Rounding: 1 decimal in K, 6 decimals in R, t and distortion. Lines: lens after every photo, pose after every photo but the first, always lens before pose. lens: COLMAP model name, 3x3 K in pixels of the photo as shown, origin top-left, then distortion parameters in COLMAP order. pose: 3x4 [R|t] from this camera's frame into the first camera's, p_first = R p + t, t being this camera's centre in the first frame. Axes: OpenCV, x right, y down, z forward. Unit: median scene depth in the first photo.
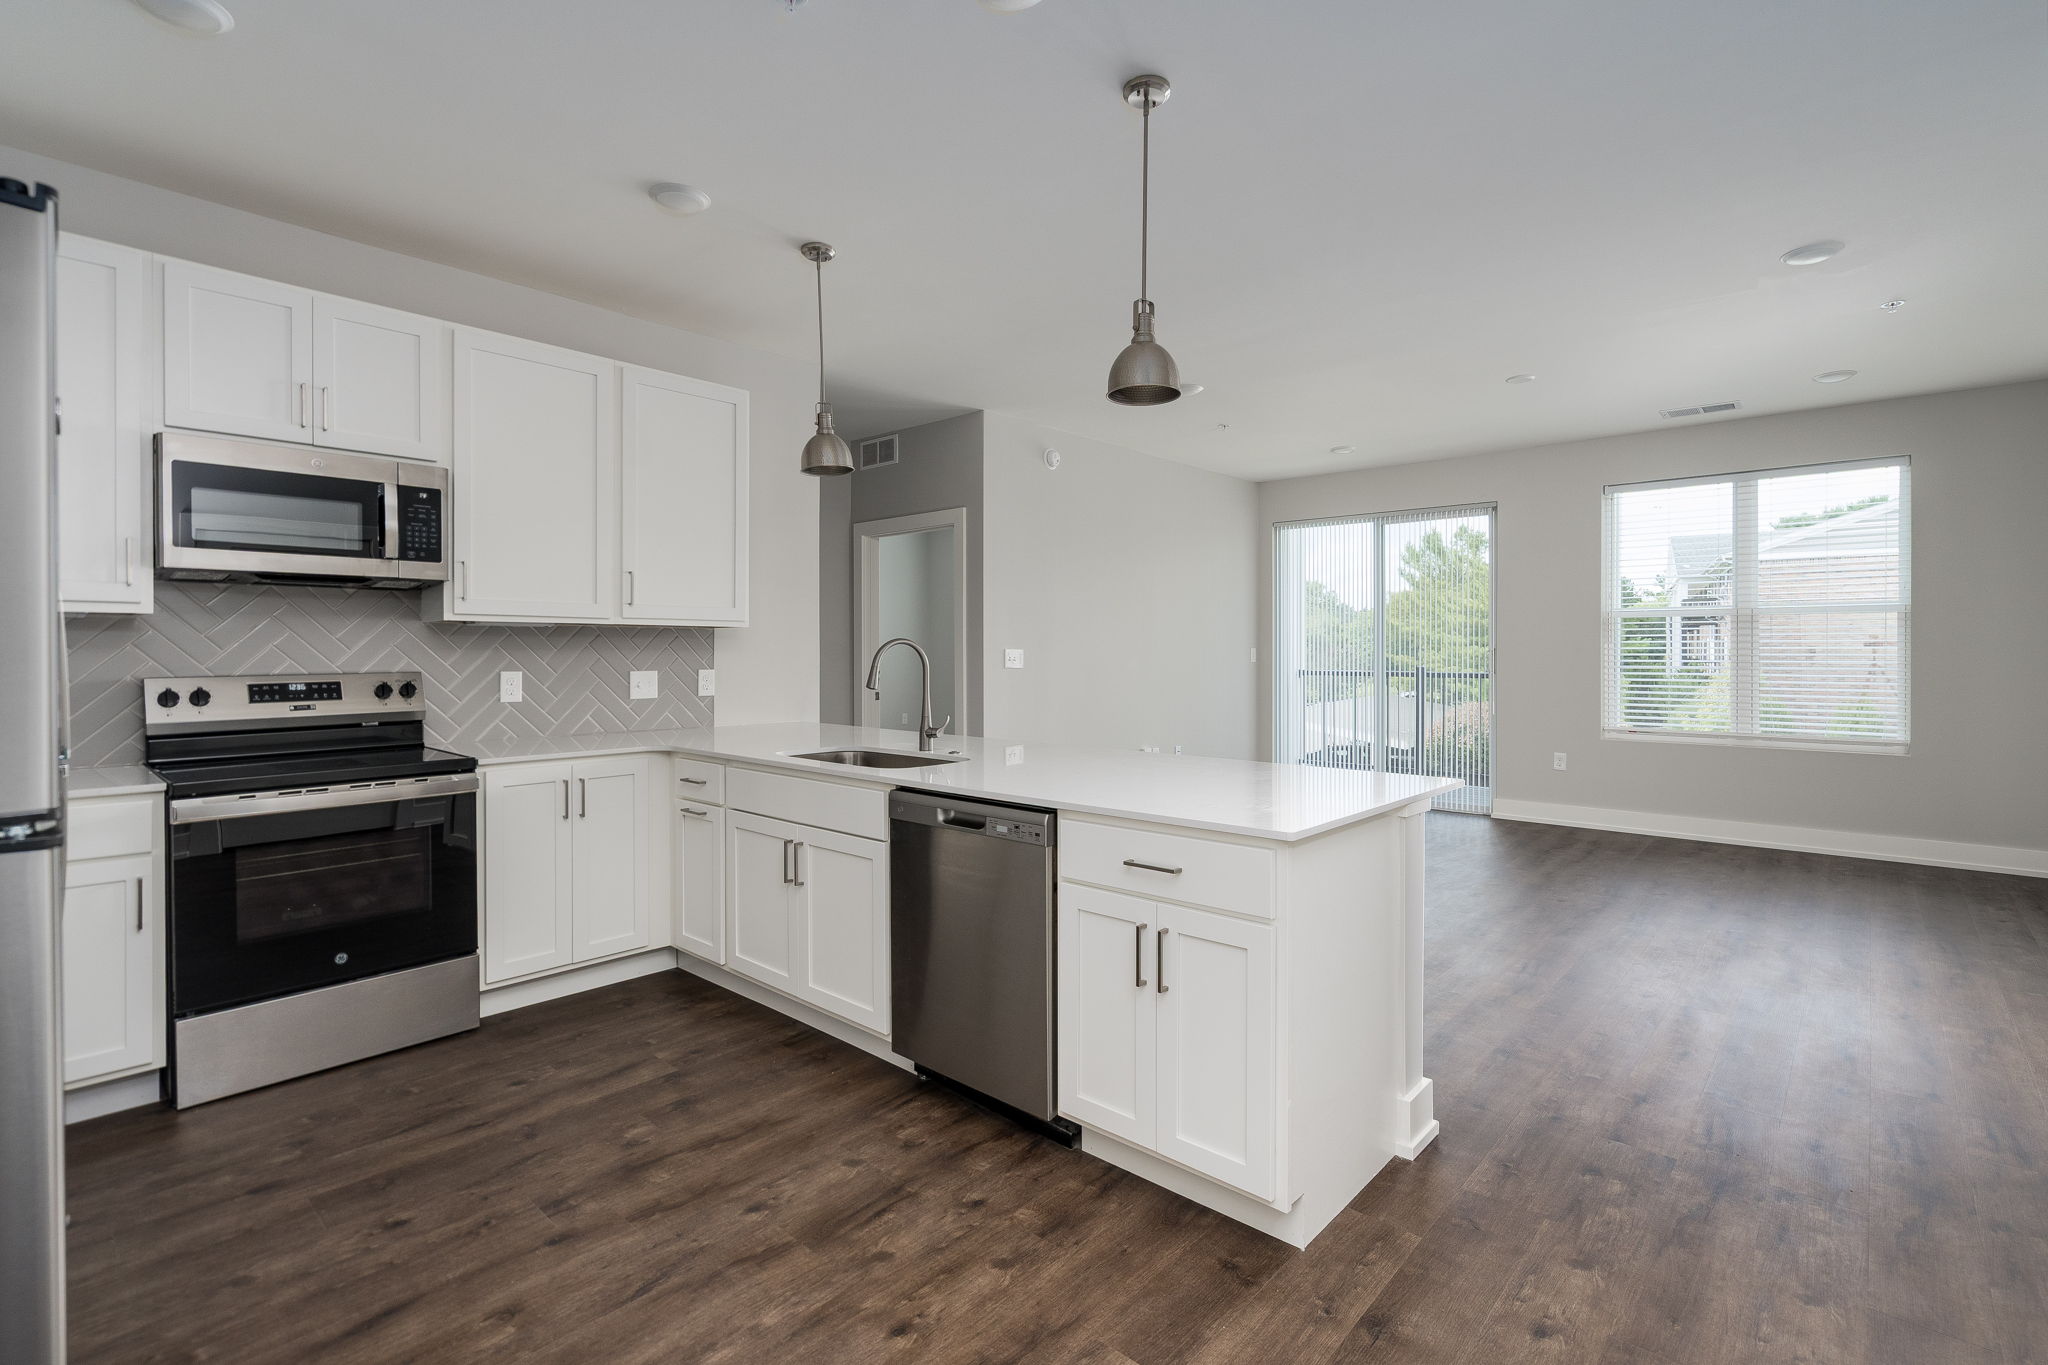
lens RADIAL K [[944.4, 0, 1026.6], [0, 944.4, 656.2], [0, 0, 1]] dist [-0.000692, -0.000027]
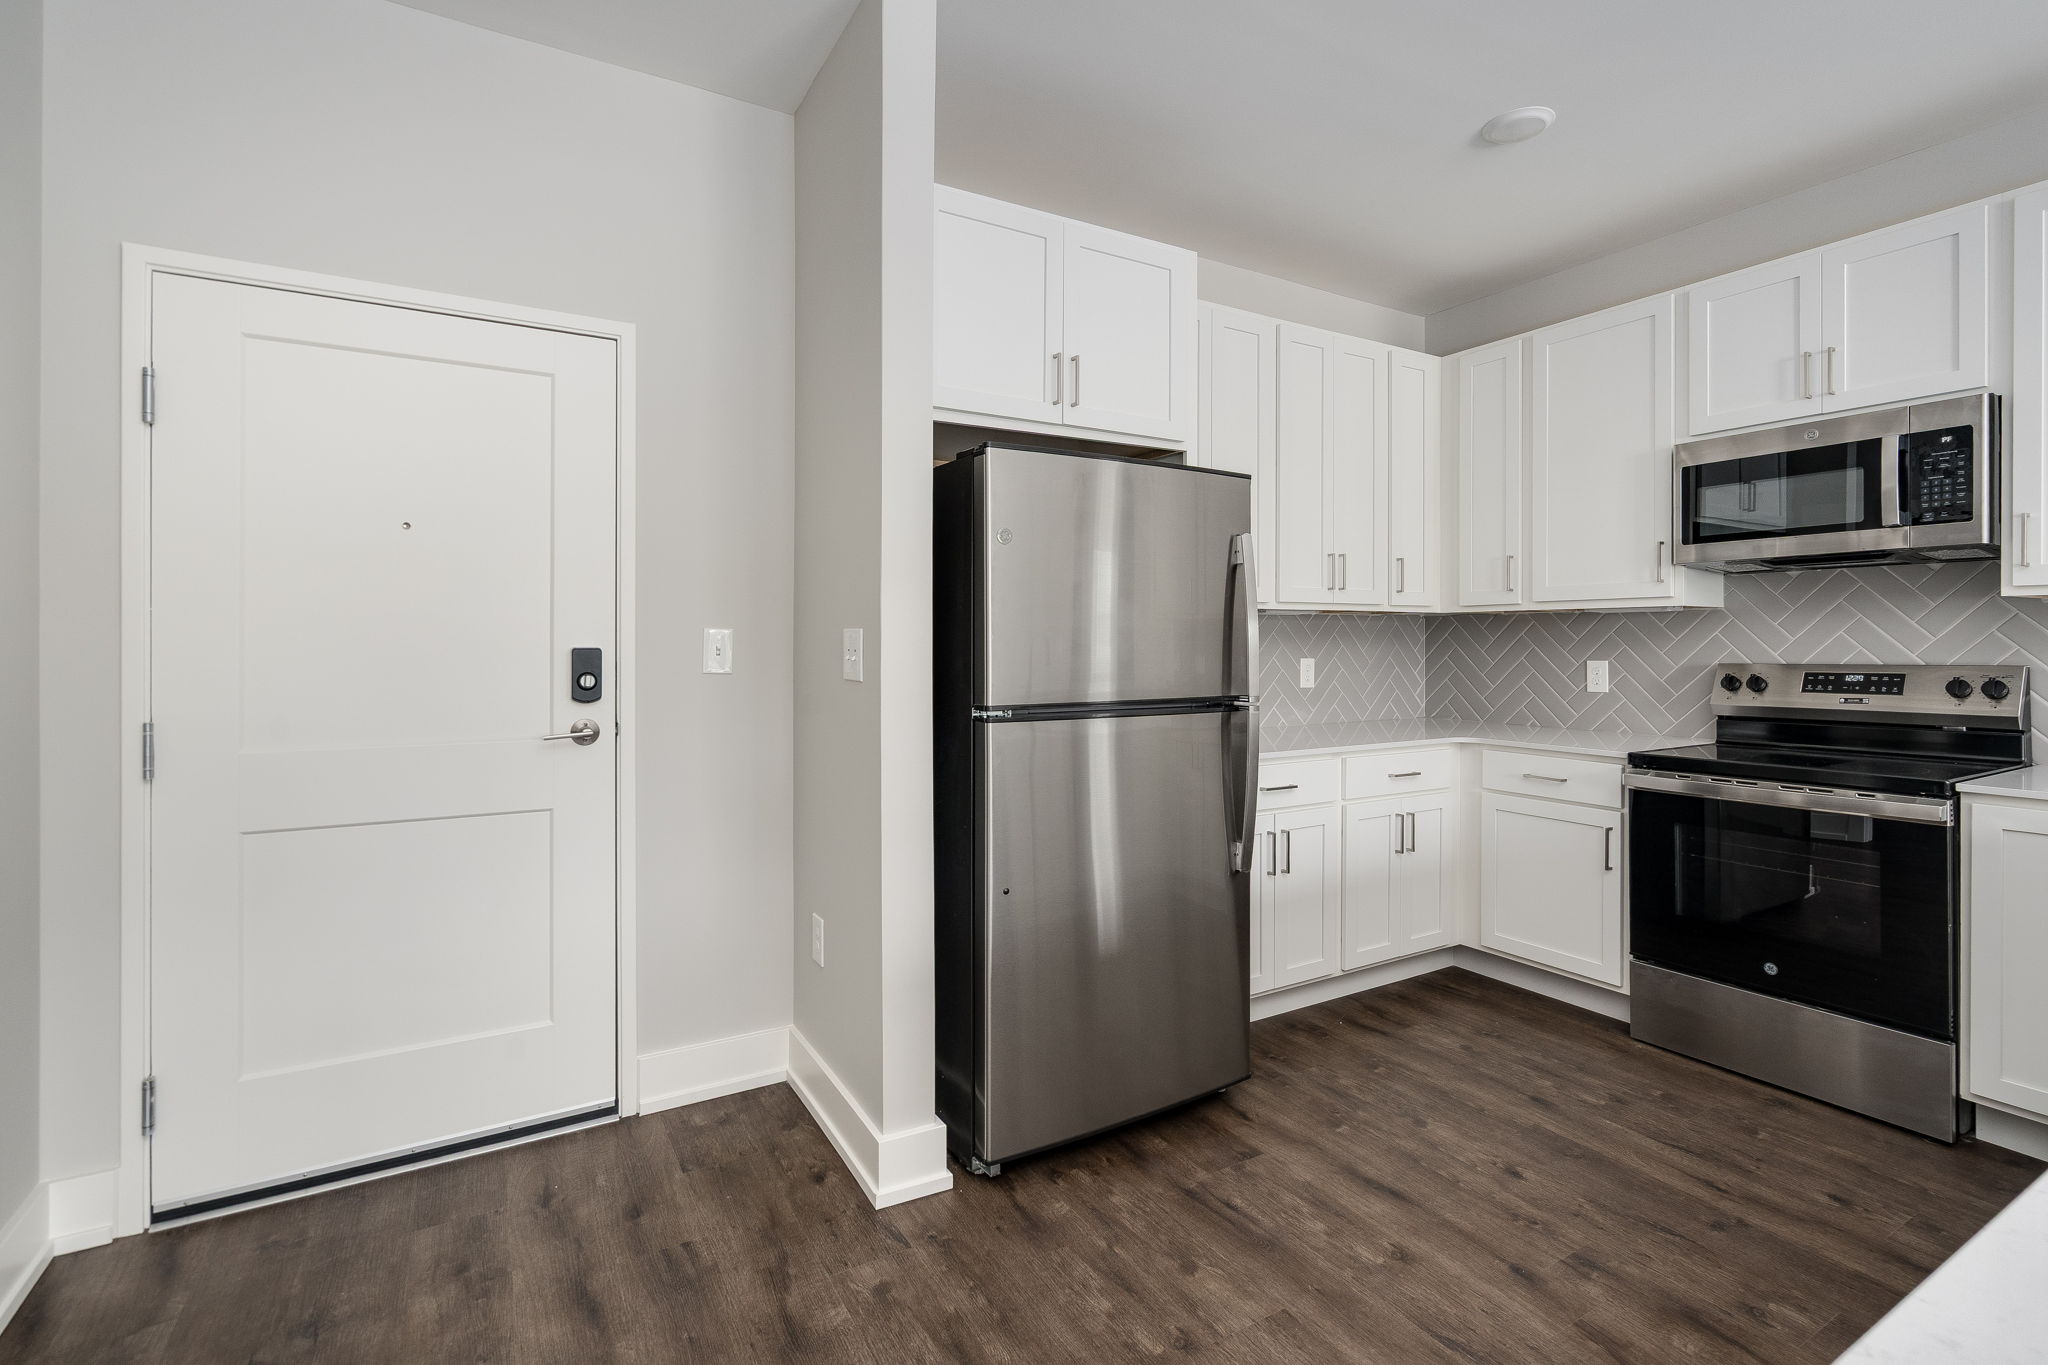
lens RADIAL K [[940.1, 0, 1025.0], [0, 940.1, 641.8], [0, 0, 1]] dist [-0.000176, 0.000012]
pose [[-0.299378, -0.000275, -0.954134, 0.341221], [-0.004278, 0.999990, 0.001055, 0.000140], [0.954125, 0.004398, -0.299377, 0.520274]]
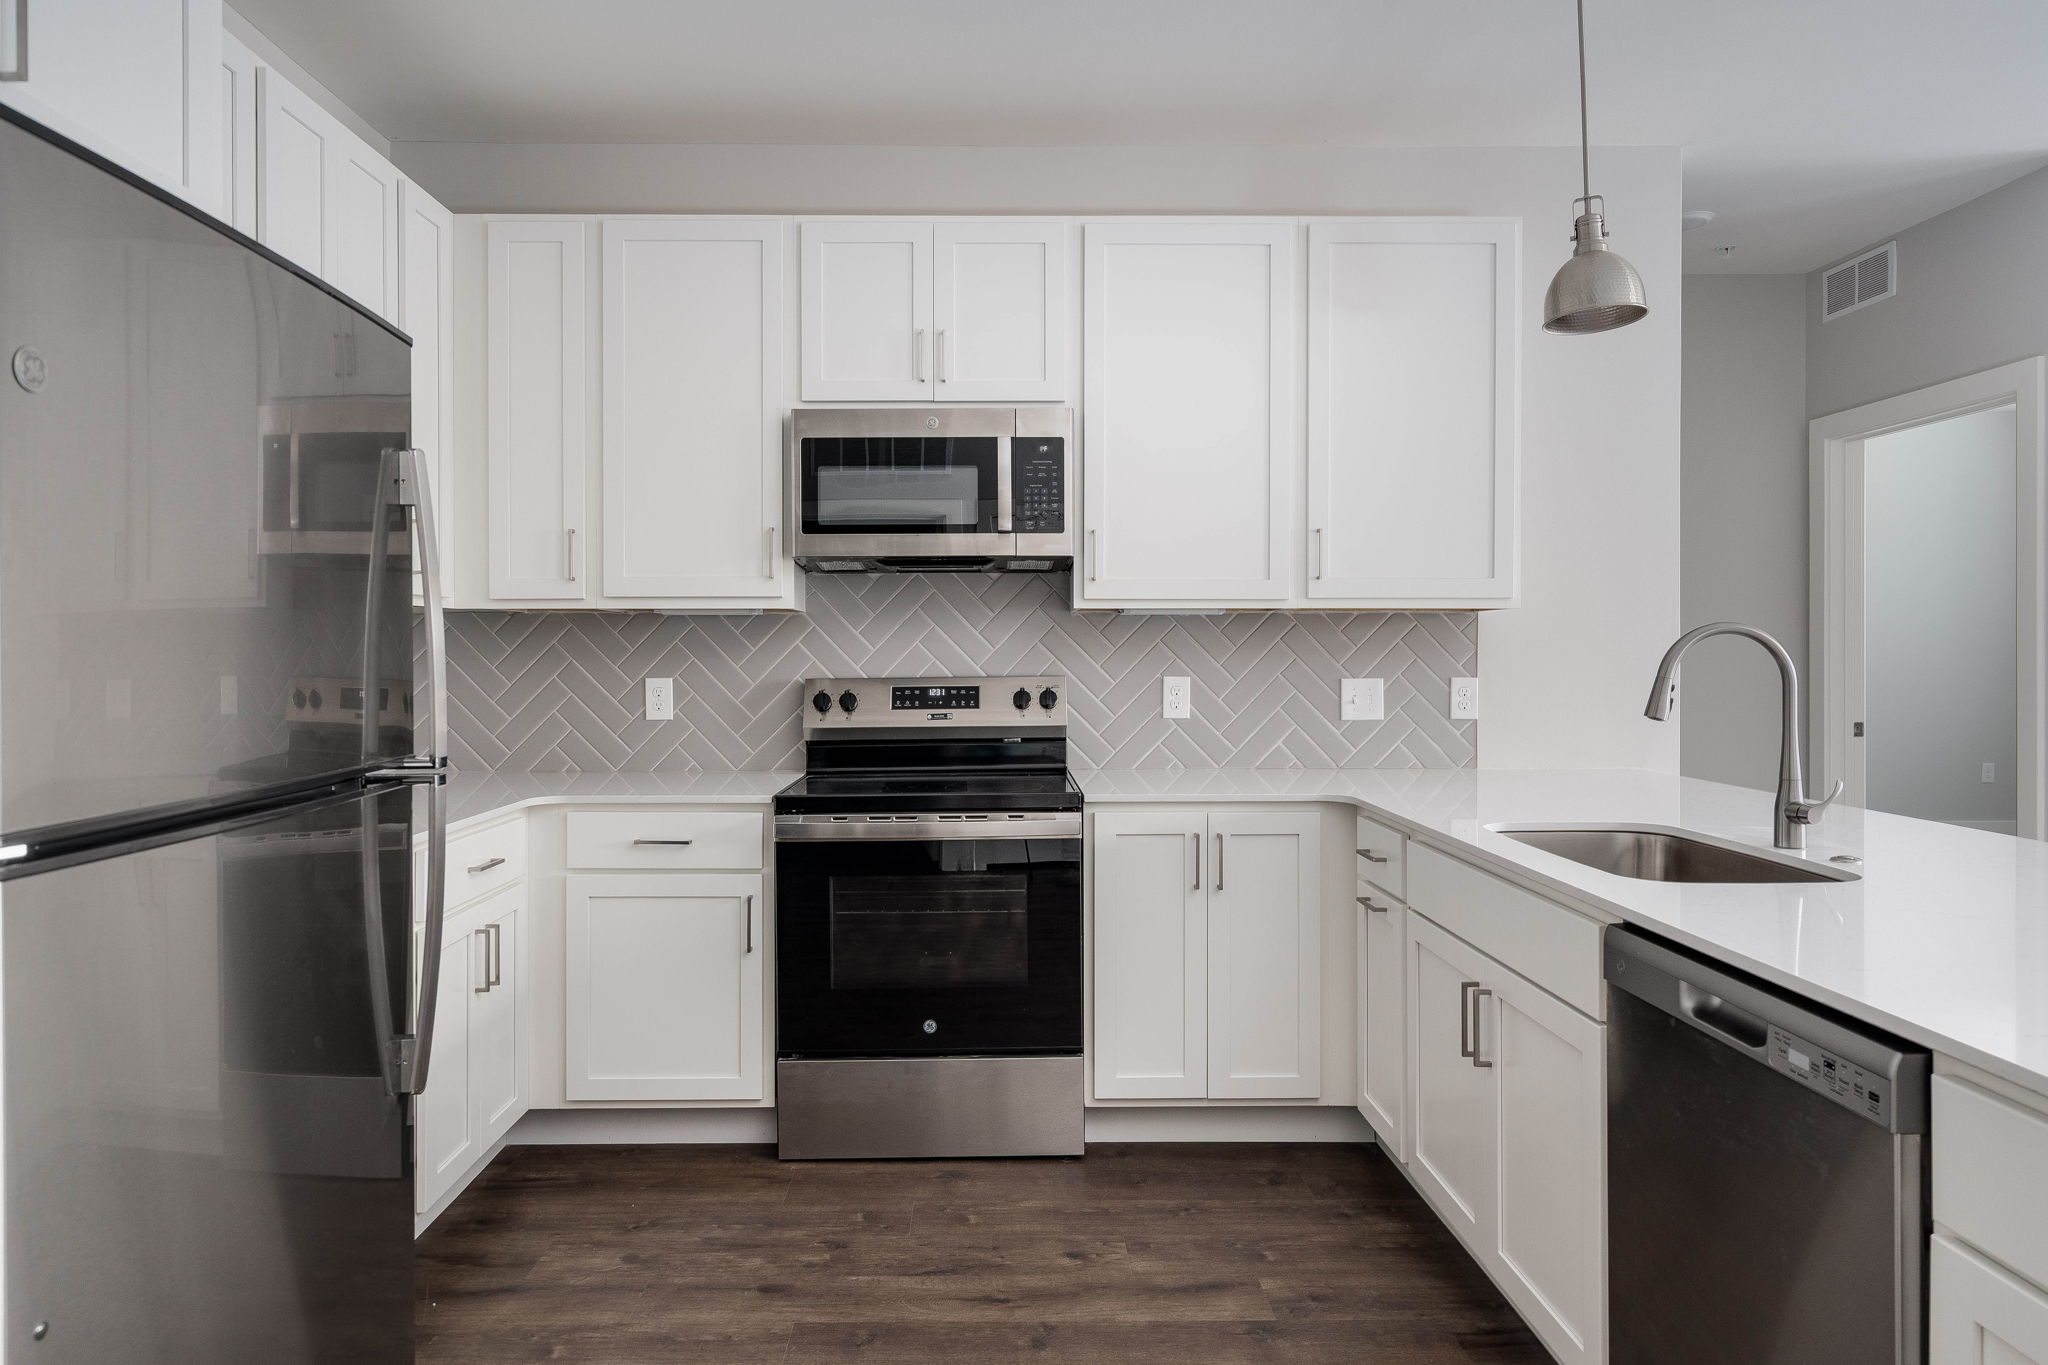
lens RADIAL K [[1302.5, 0, 995.5], [0, 1302.5, 660.0], [0, 0, 1]] dist [0.003304, 0.002407]
pose [[0.678288, 0.003592, -0.734787, 0.123224], [-0.001975, 0.999993, 0.003065, 0.000426], [0.734794, -0.000628, 0.678291, 0.253510]]
